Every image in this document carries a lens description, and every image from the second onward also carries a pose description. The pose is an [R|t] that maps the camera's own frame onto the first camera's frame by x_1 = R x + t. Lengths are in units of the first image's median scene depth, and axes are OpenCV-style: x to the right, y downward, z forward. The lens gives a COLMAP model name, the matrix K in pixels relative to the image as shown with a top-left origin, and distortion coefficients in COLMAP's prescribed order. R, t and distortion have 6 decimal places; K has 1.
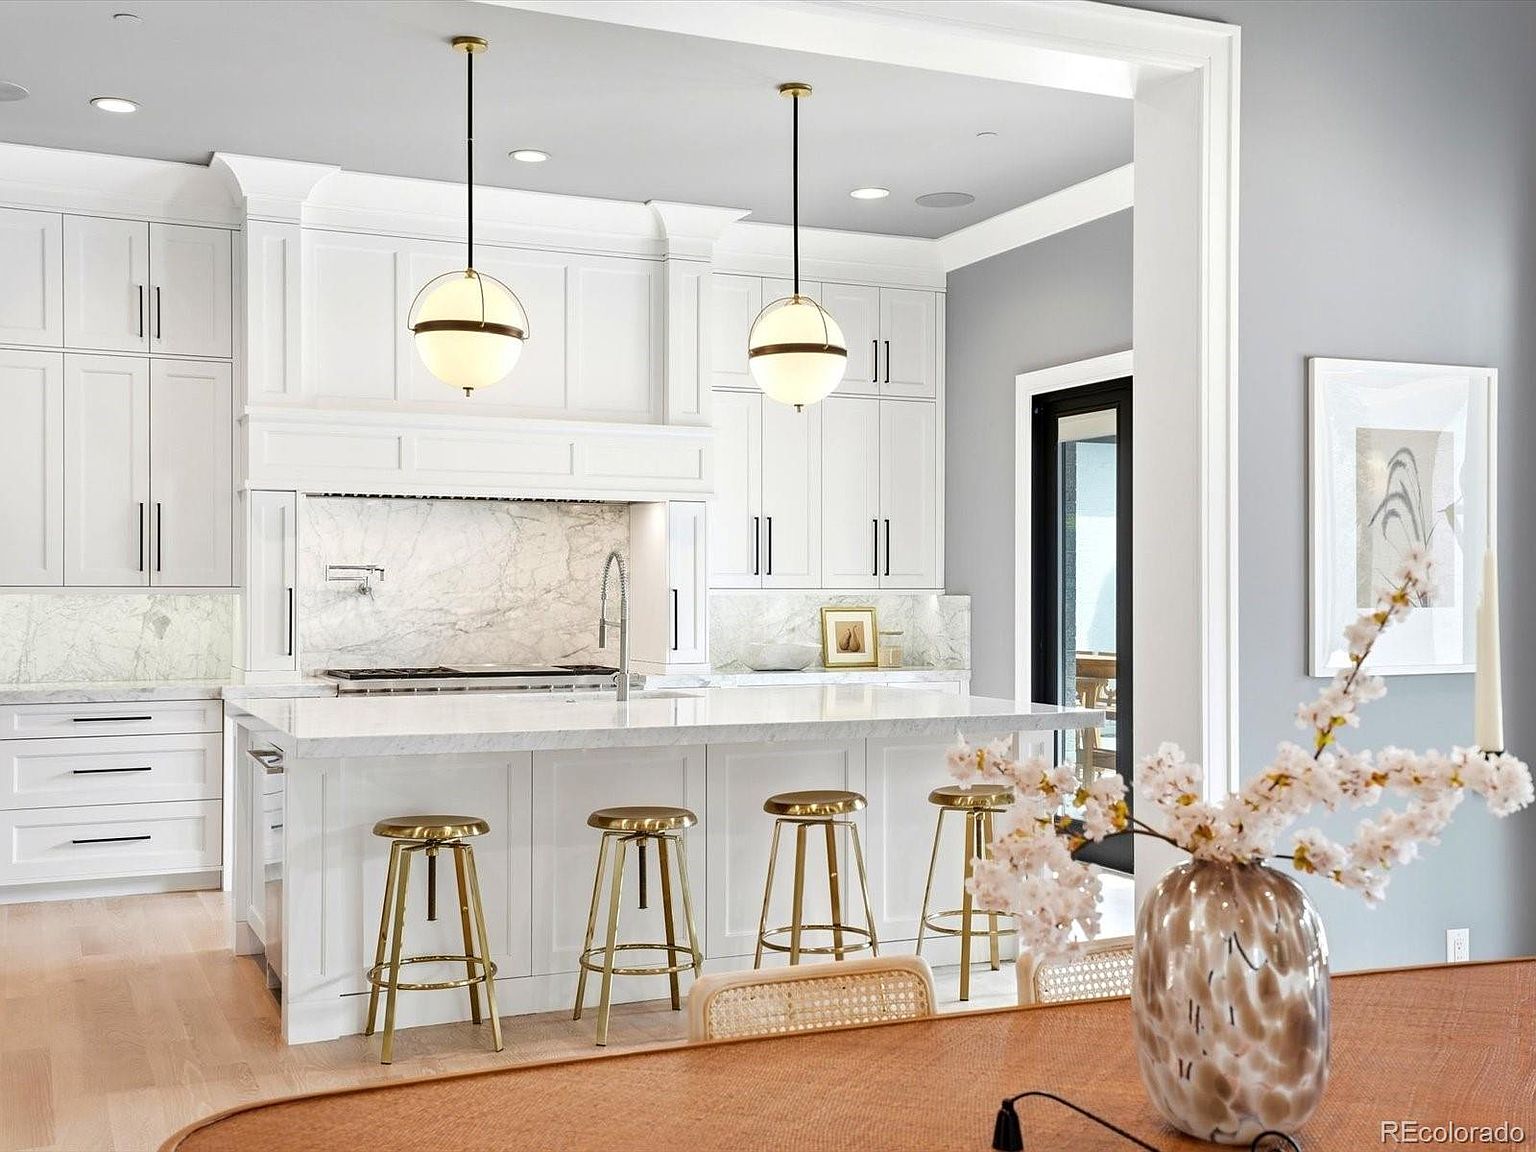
lens RADIAL K [[1666.9, 0, 763.0], [0, 1666.9, 579.4], [0, 0, 1]] dist [0.051475, 0.008589]
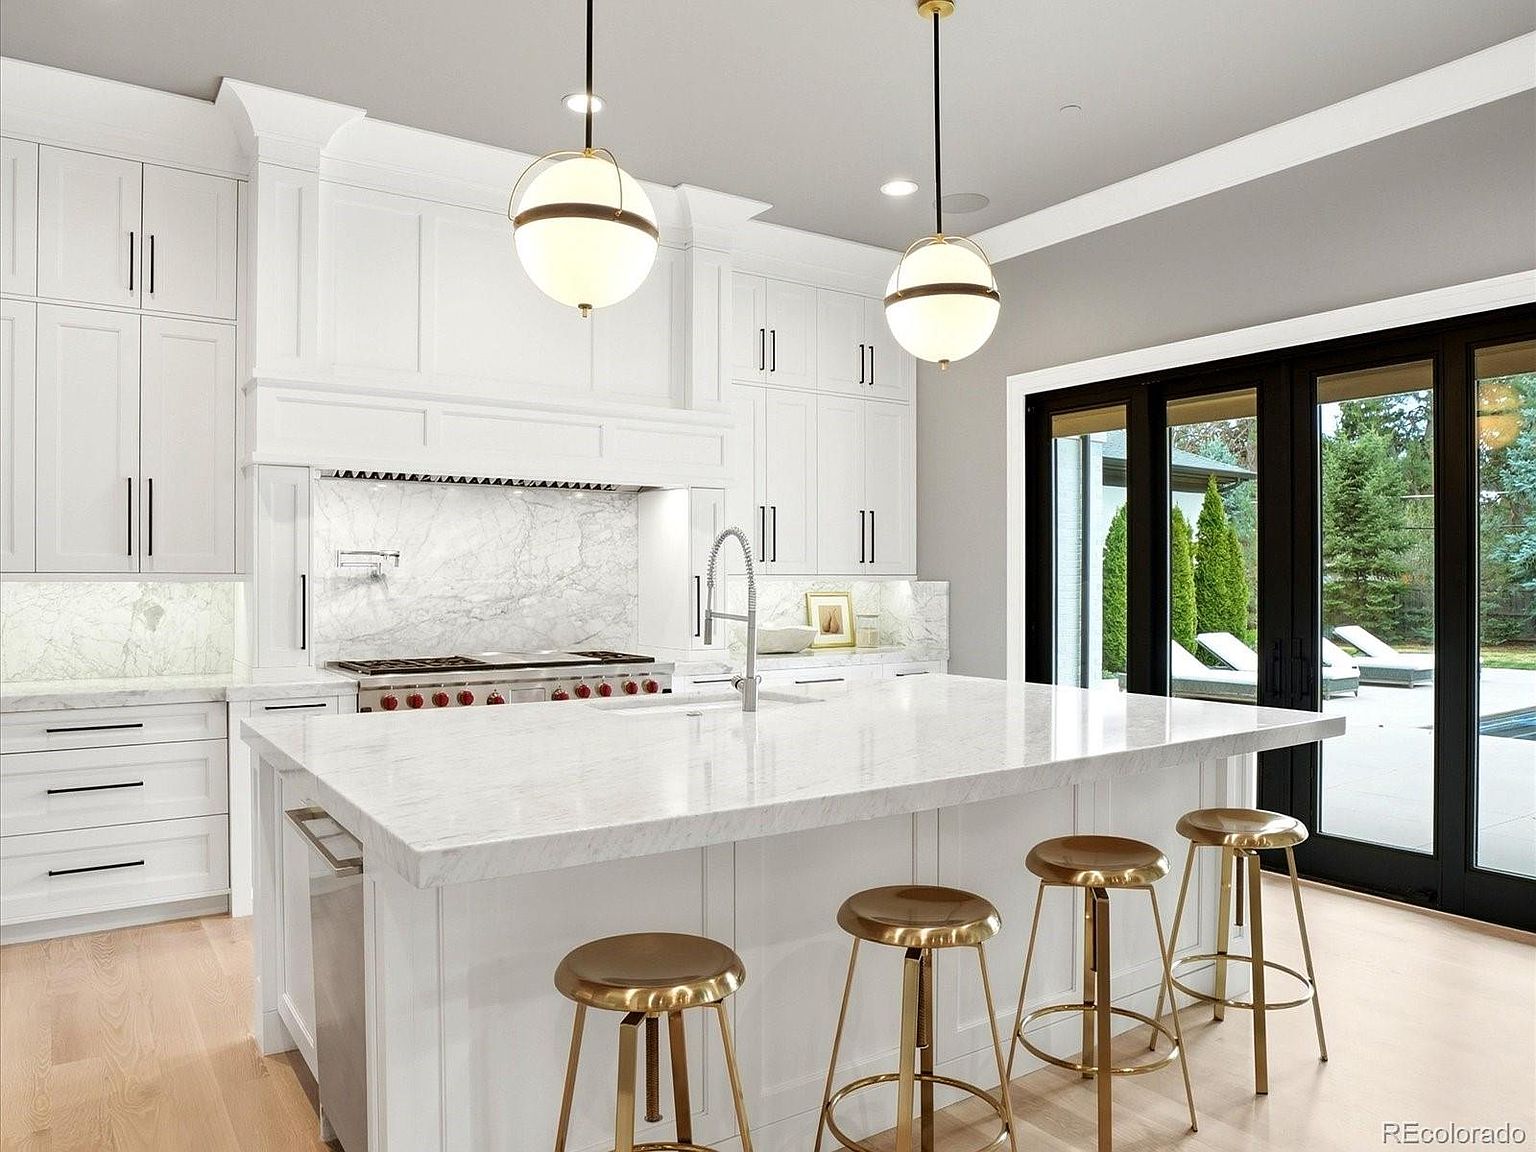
lens RADIAL K [[1074.6, 0, 768.0], [0, 1074.6, 576.0], [0, 0, 1]] dist [-0.050233, 0.007286]
pose [[0.983704, -0.001292, 0.179793, -0.137360], [0.000466, 0.999989, 0.004637, 0.003367], [-0.179797, -0.004478, 0.983694, 0.385962]]
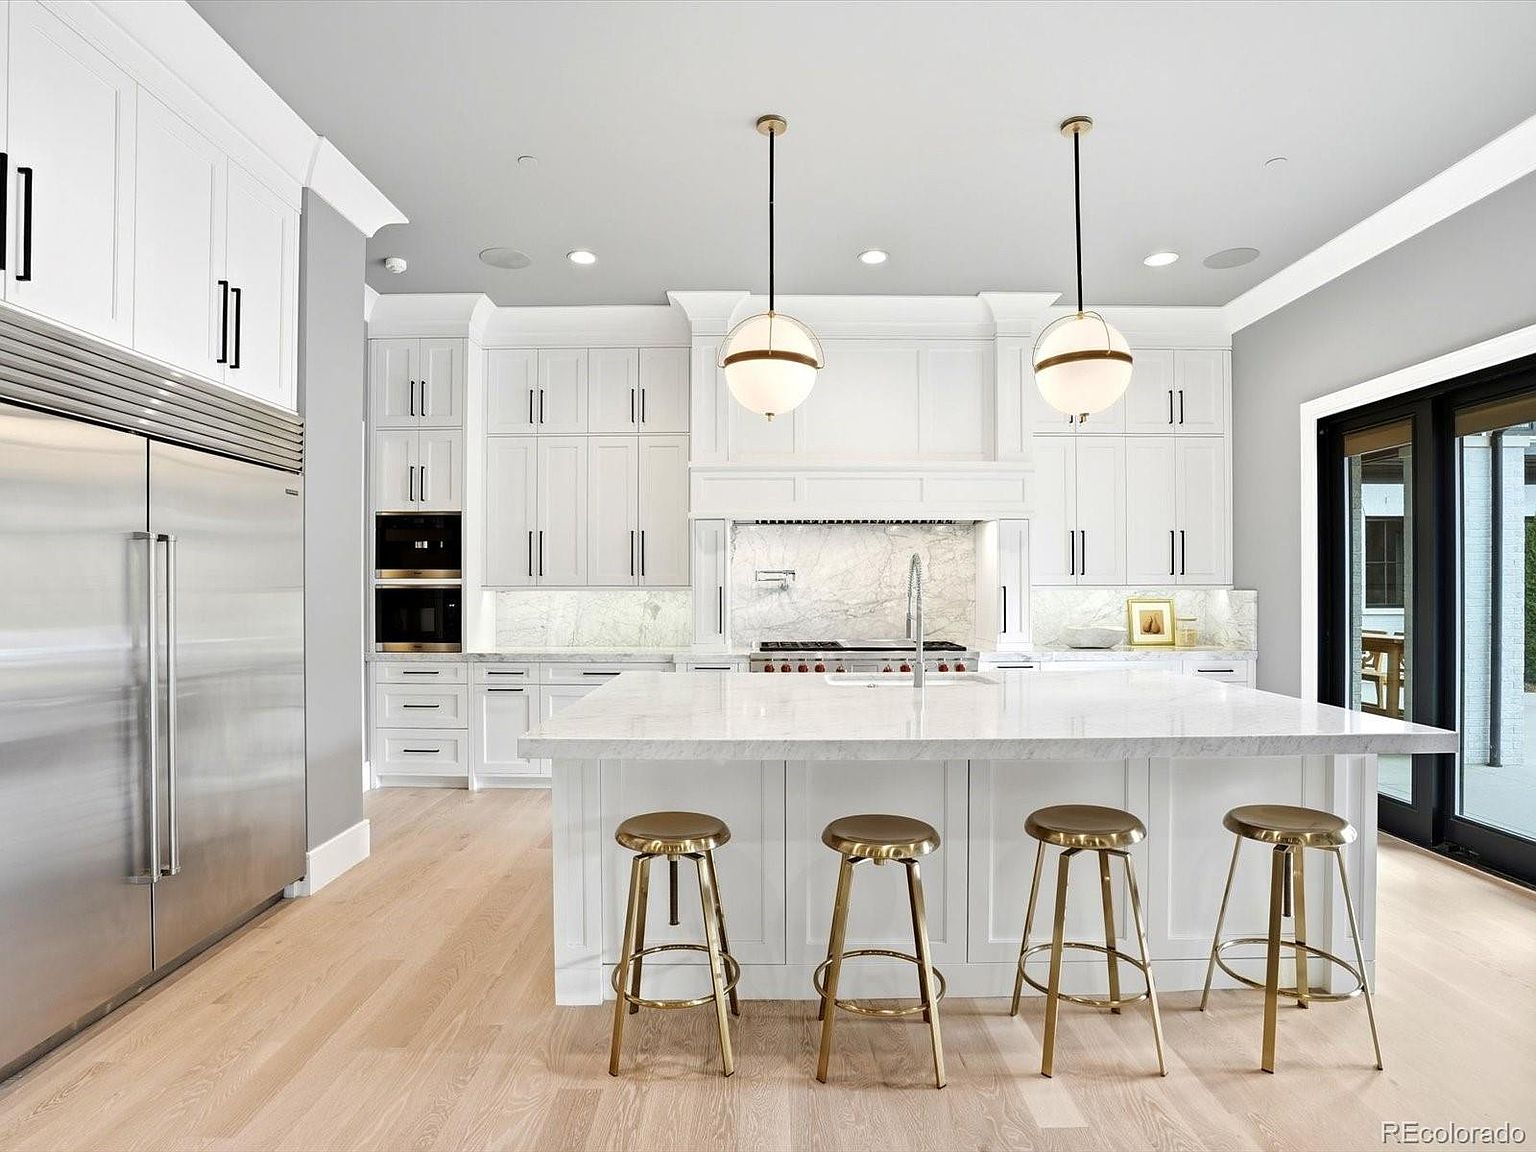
lens RADIAL K [[807.4, 0, 769.7], [0, 807.4, 580.7], [0, 0, 1]] dist [-0.031126, 0.002249]
pose [[0.917737, -0.005898, -0.397145, 0.032850], [0.006377, 0.999980, -0.000115, 0.000331], [0.397138, -0.002427, 0.917756, 0.369945]]
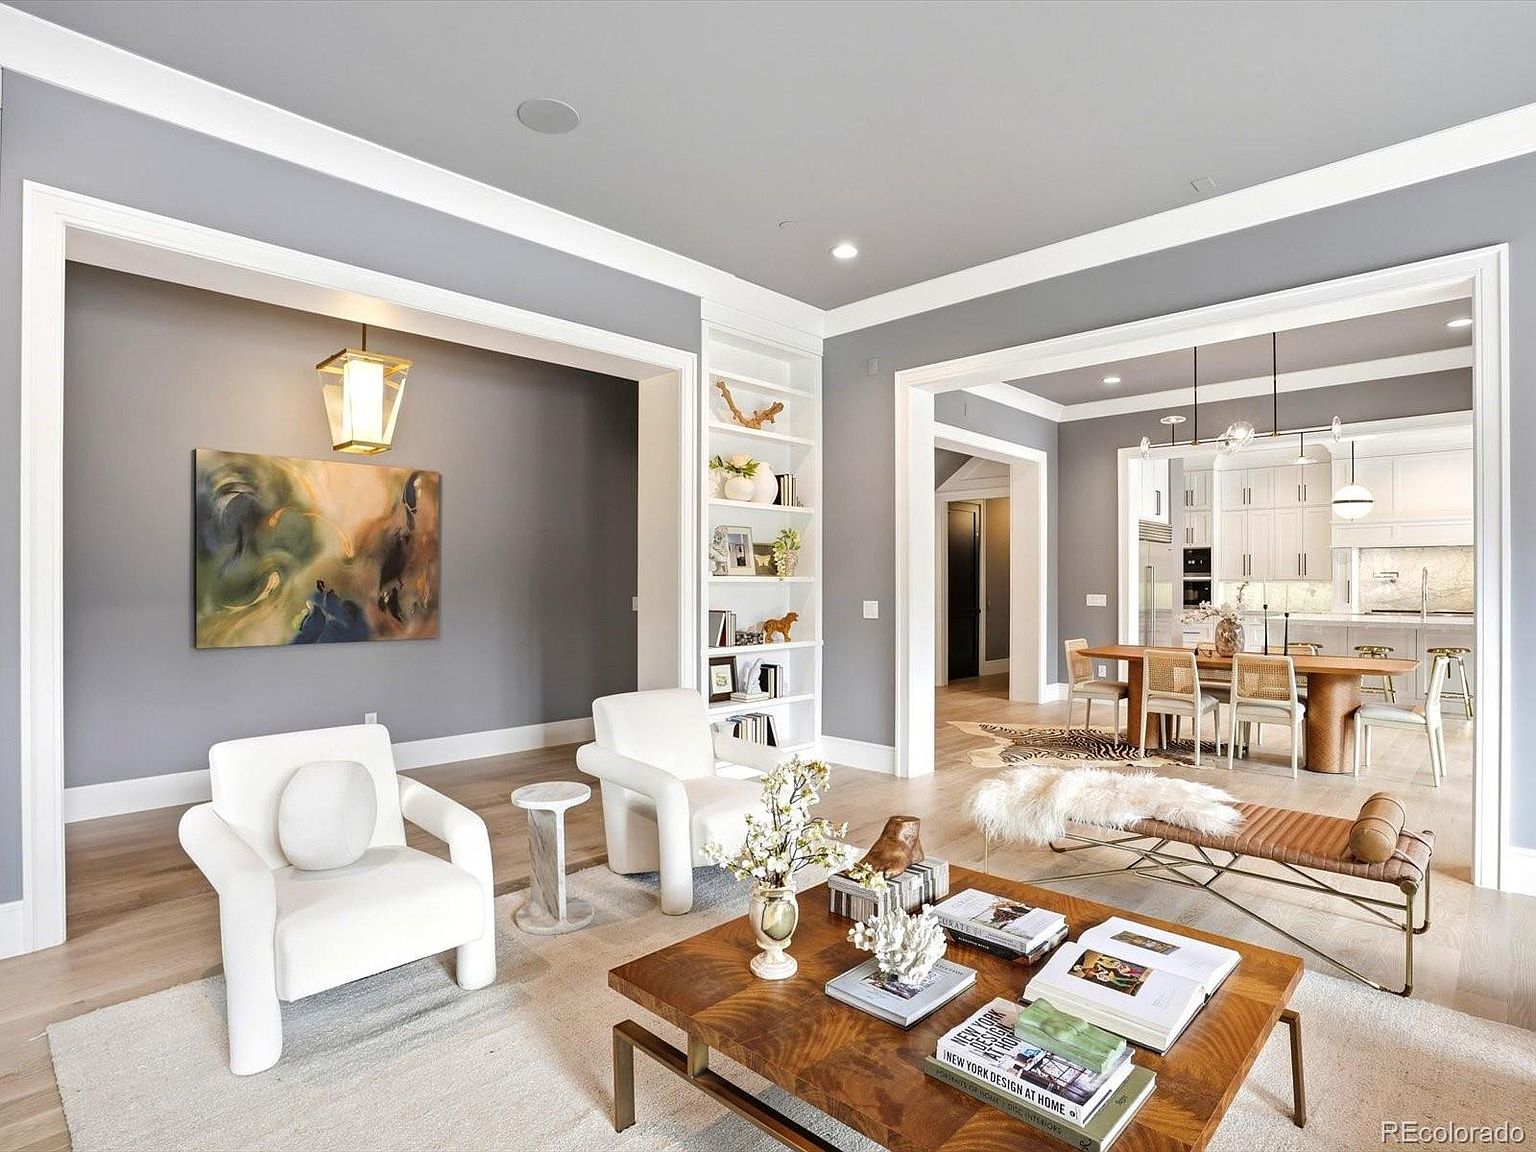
lens RADIAL K [[807.4, 0, 769.7], [0, 807.4, 580.7], [0, 0, 1]] dist [-0.031126, 0.002249]
pose [[0.382333, -0.004254, -0.924015, 0.618494], [0.009088, 0.999958, -0.000843, -0.002639], [0.923980, -0.008075, 0.382356, -0.481875]]
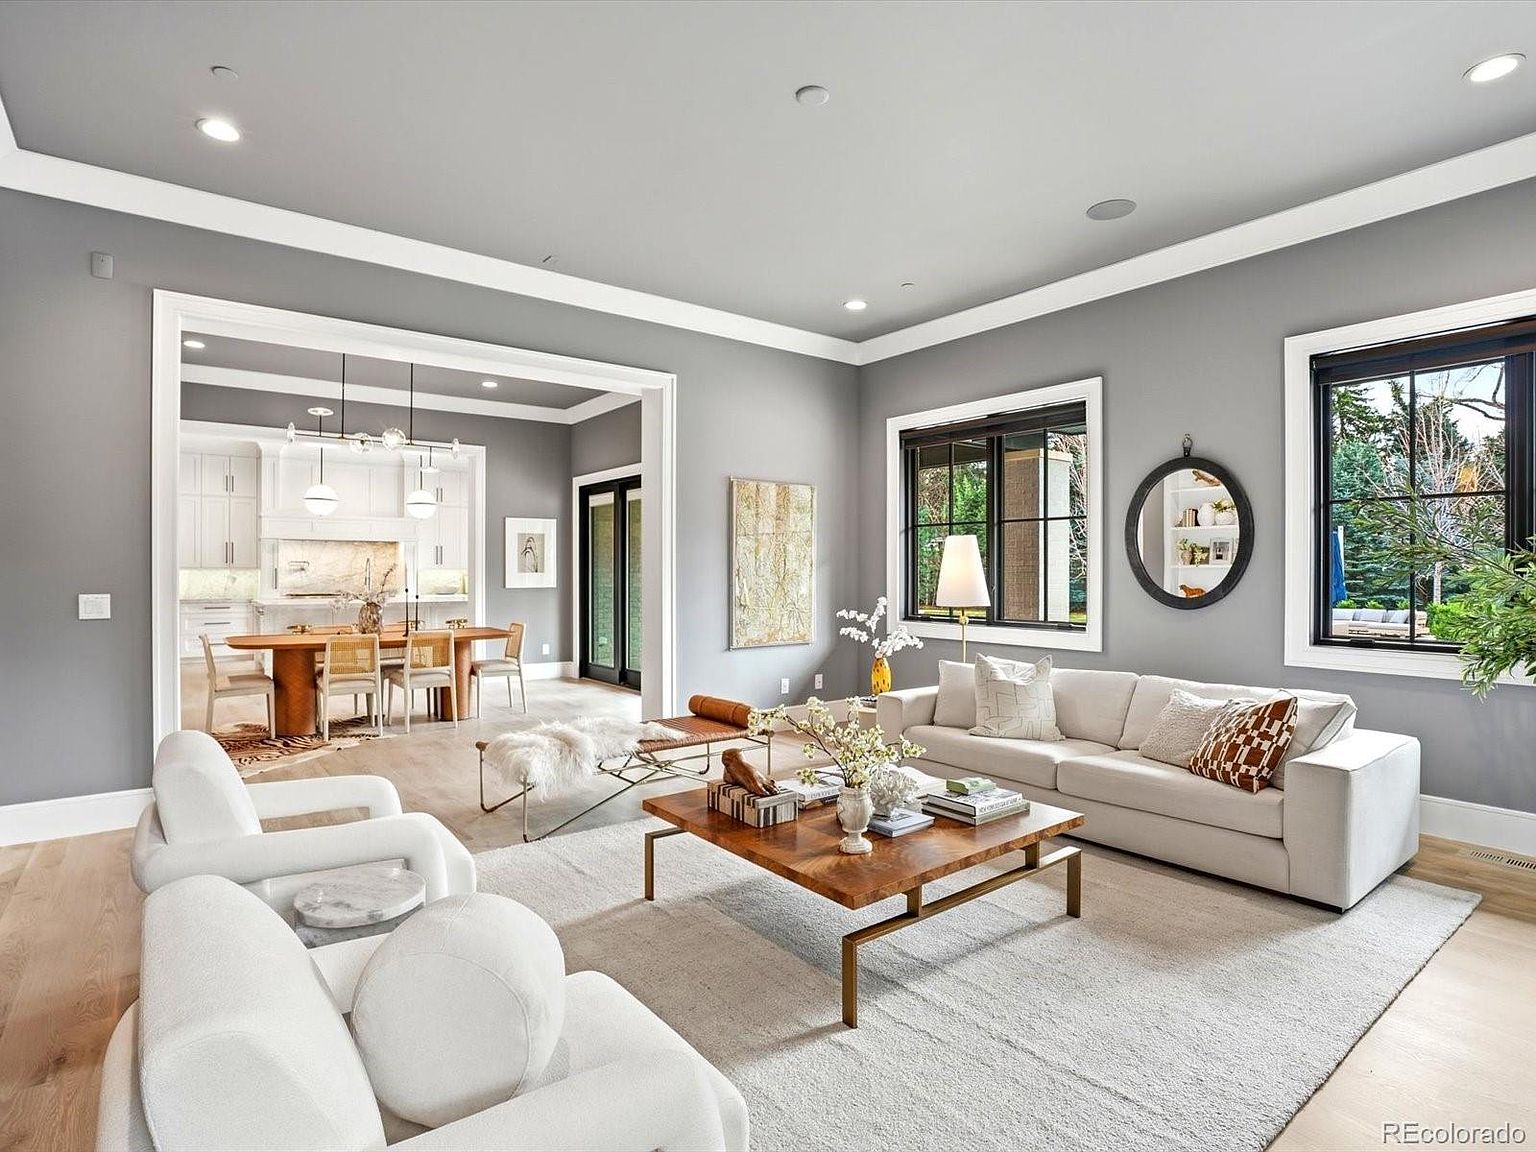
lens RADIAL K [[795.8, 0, 773.1], [0, 795.8, 572.3], [0, 0, 1]] dist [-0.055980, 0.000896]
pose [[0.967556, -0.000822, 0.252654, 0.268882], [-0.001698, 0.999951, 0.009758, -0.003570], [-0.252650, -0.009871, 0.967507, -0.702905]]
